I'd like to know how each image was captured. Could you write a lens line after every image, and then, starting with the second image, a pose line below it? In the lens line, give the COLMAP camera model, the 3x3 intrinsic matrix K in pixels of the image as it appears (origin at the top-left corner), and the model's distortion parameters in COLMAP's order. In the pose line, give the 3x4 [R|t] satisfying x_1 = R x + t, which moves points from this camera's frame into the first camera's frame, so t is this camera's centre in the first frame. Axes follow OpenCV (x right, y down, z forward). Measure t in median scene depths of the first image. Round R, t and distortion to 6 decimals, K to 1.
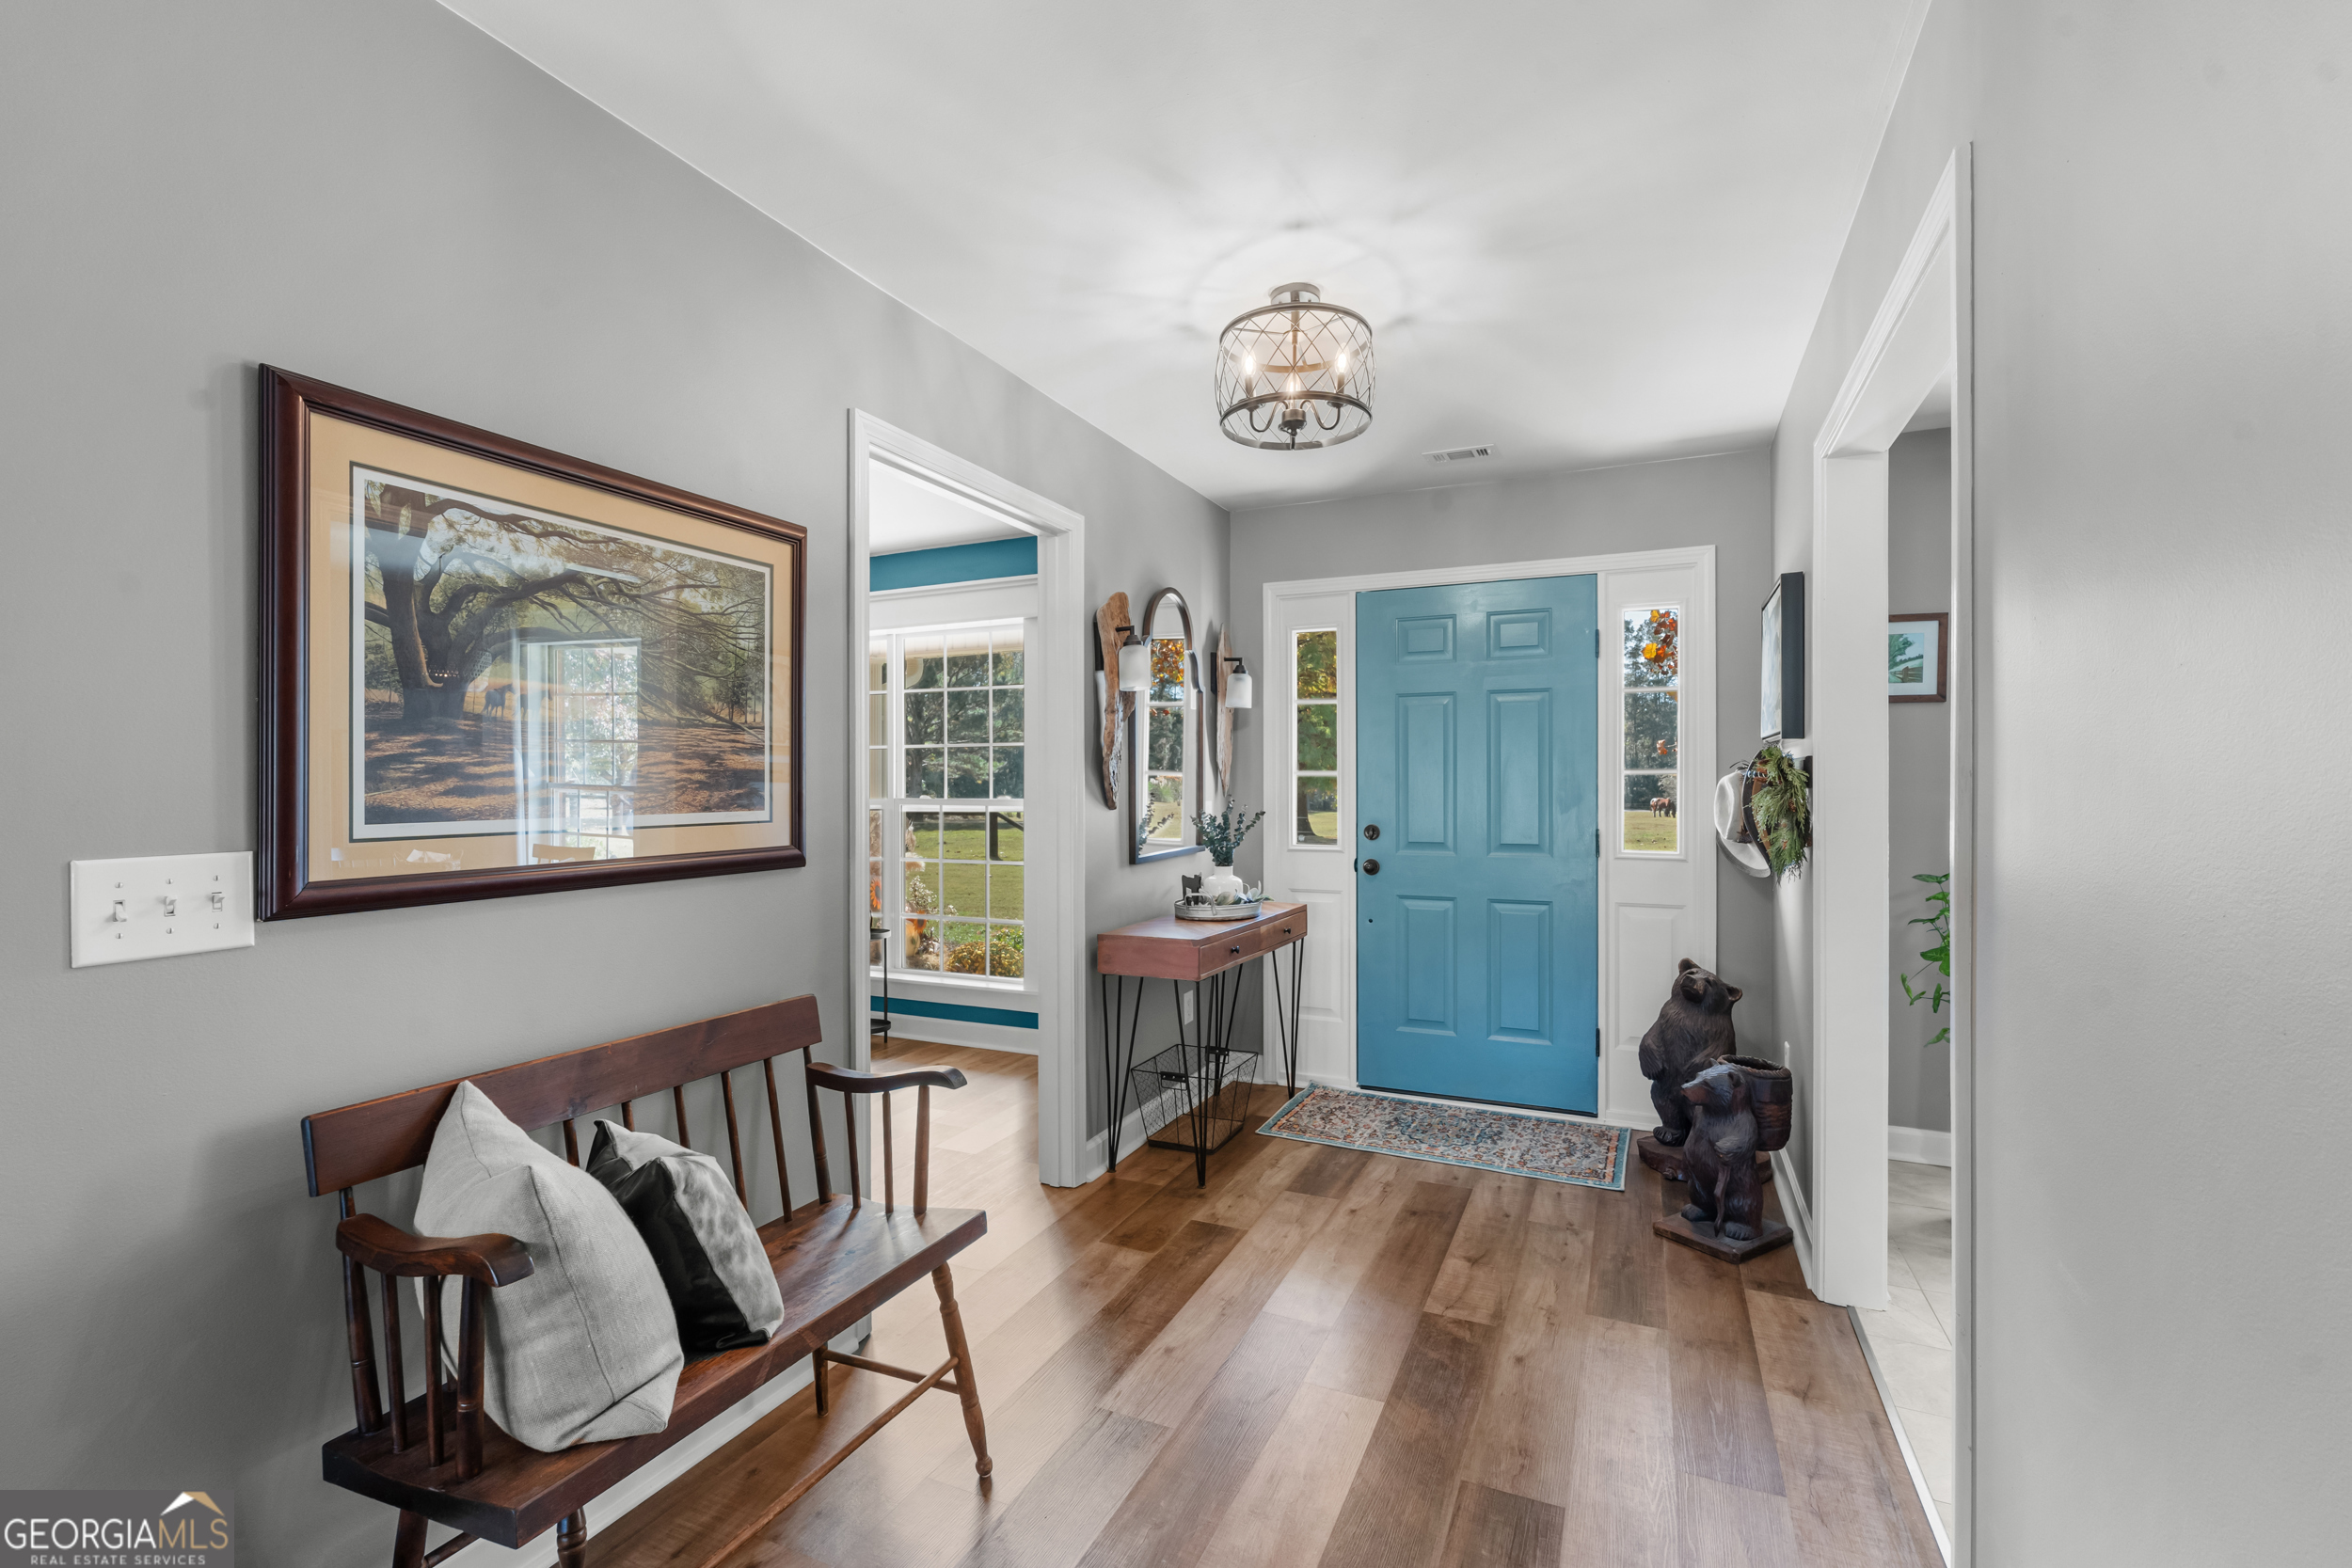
lens RADIAL K [[1048.6, 0, 1178.2], [0, 1048.6, 783.5], [0, 0, 1]] dist [-0.004007, 0.001087]
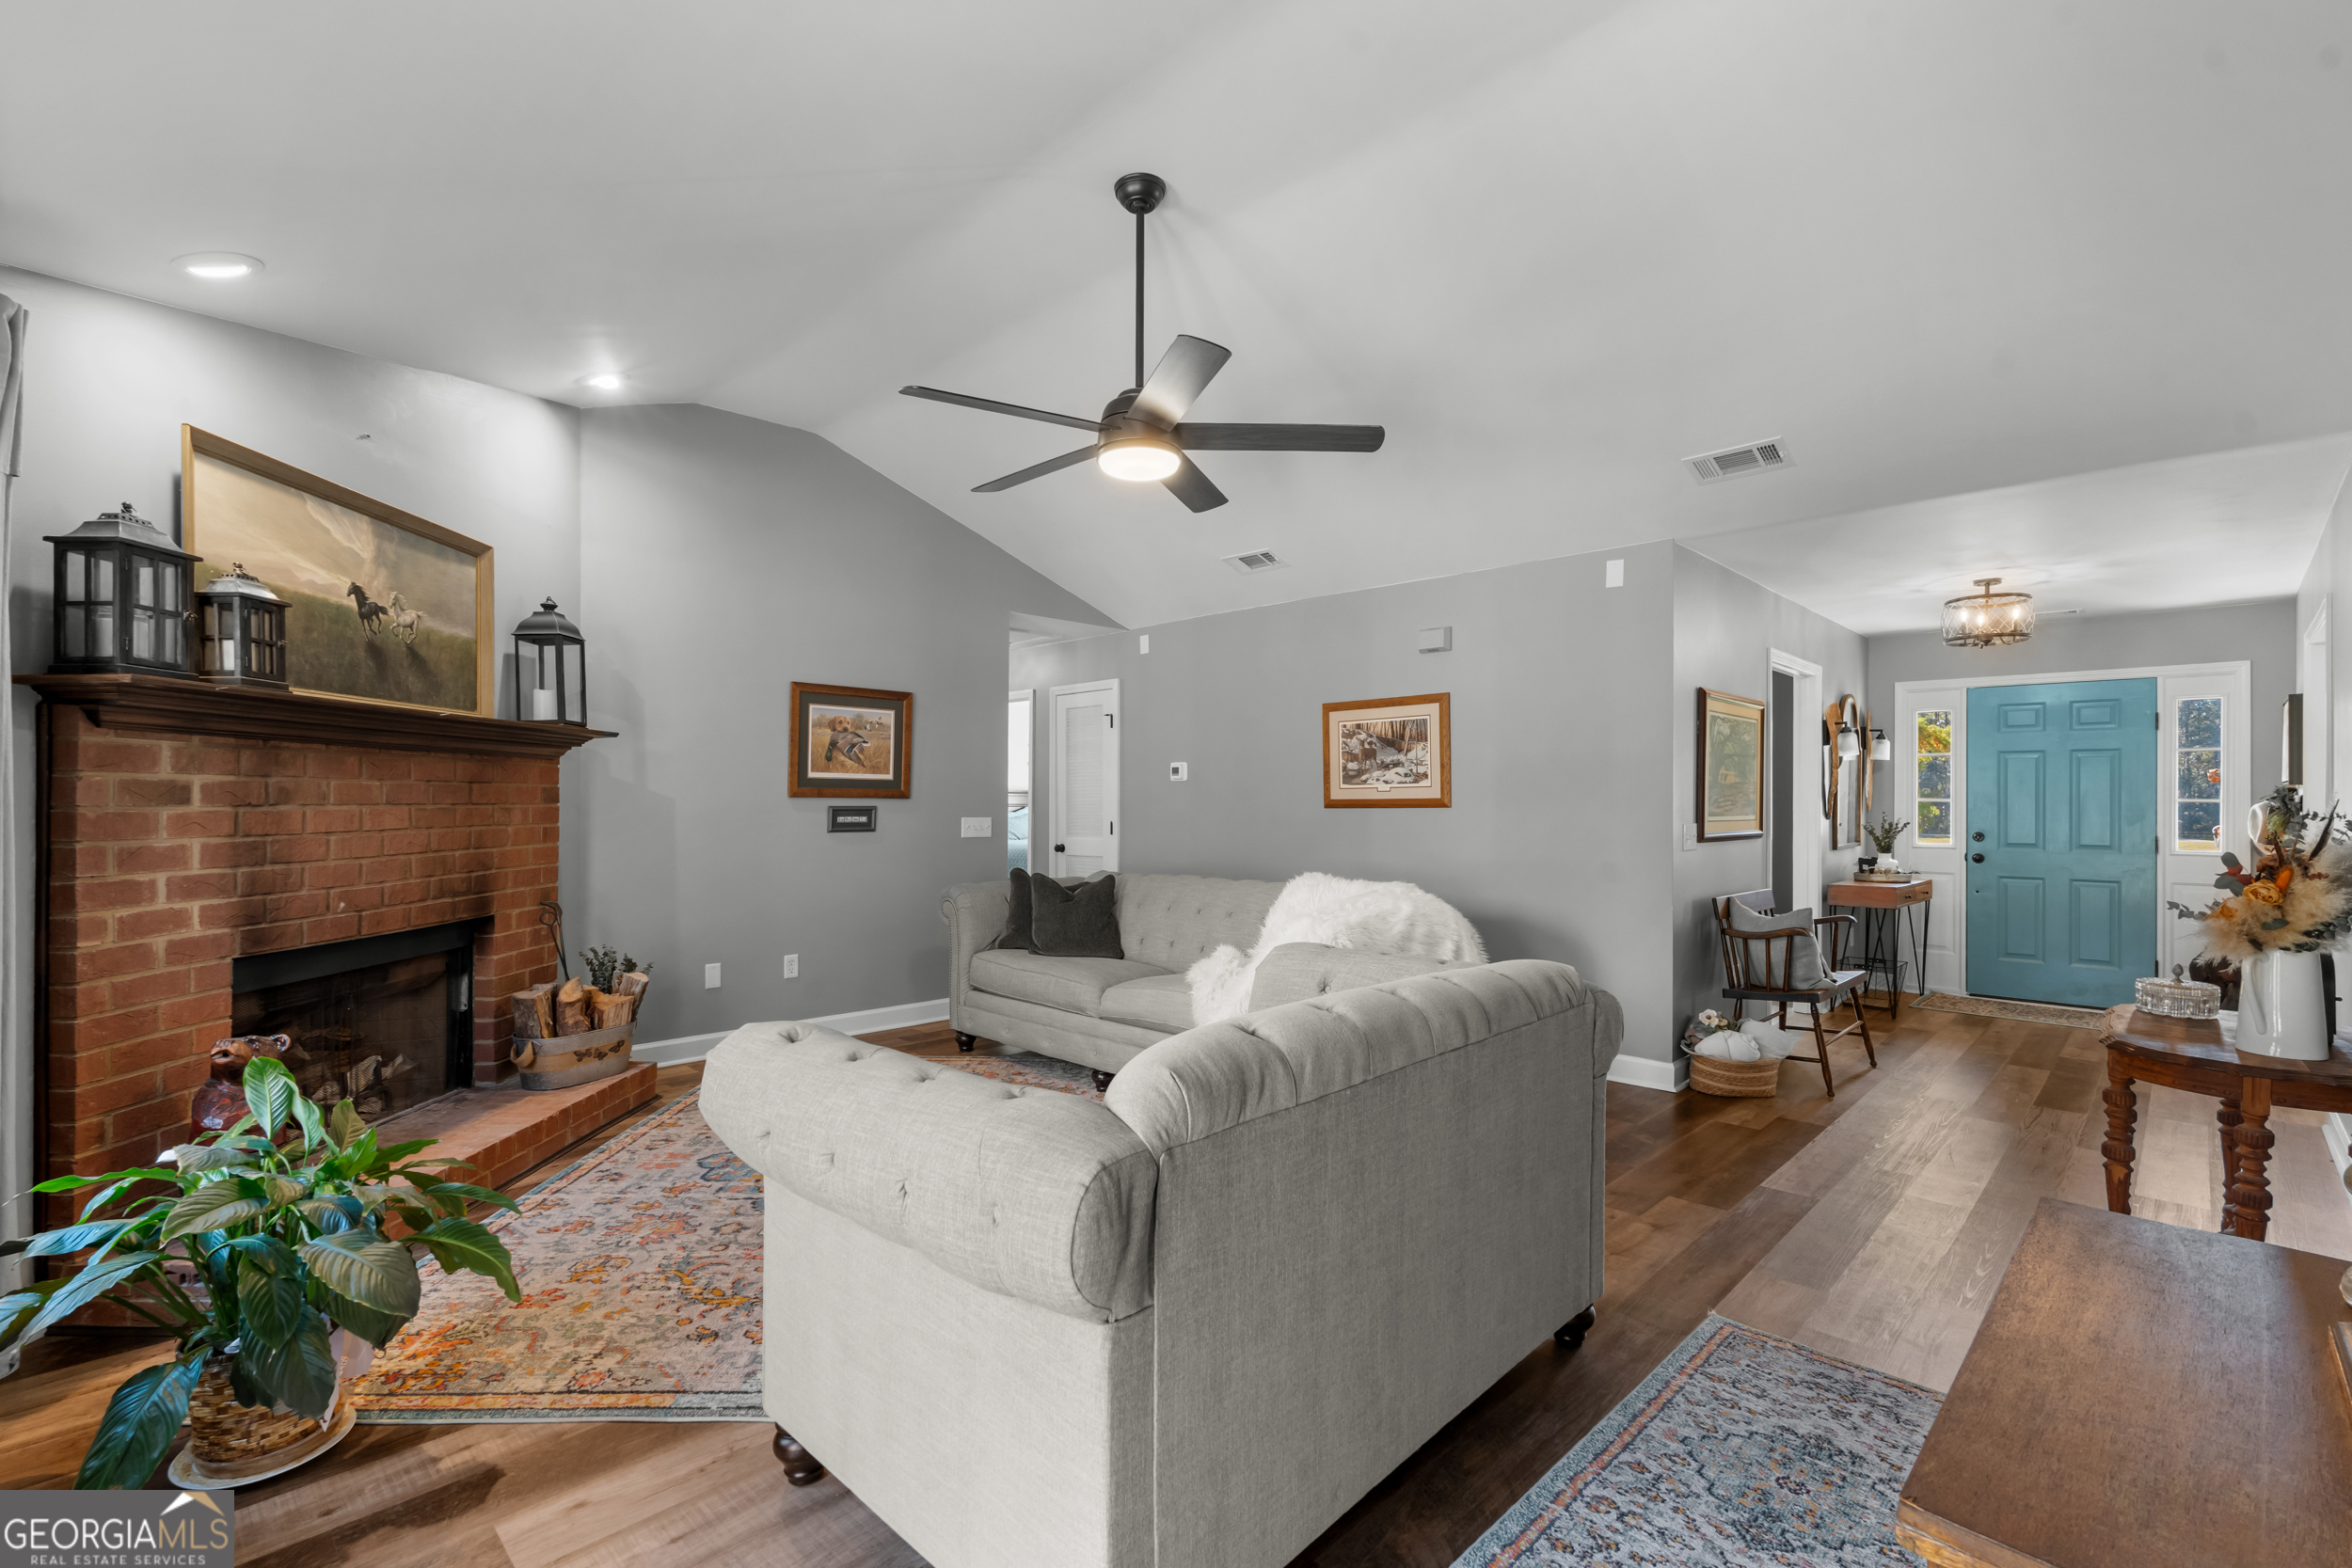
lens RADIAL K [[1048.6, 0, 1166.8], [0, 1048.6, 801.9], [0, 0, 1]] dist [-0.004007, 0.001087]
pose [[0.932041, 0.006495, -0.362295, -0.419577], [-0.006642, 0.999978, 0.000841, -0.000496], [0.362293, 0.001623, 0.932063, -1.010160]]
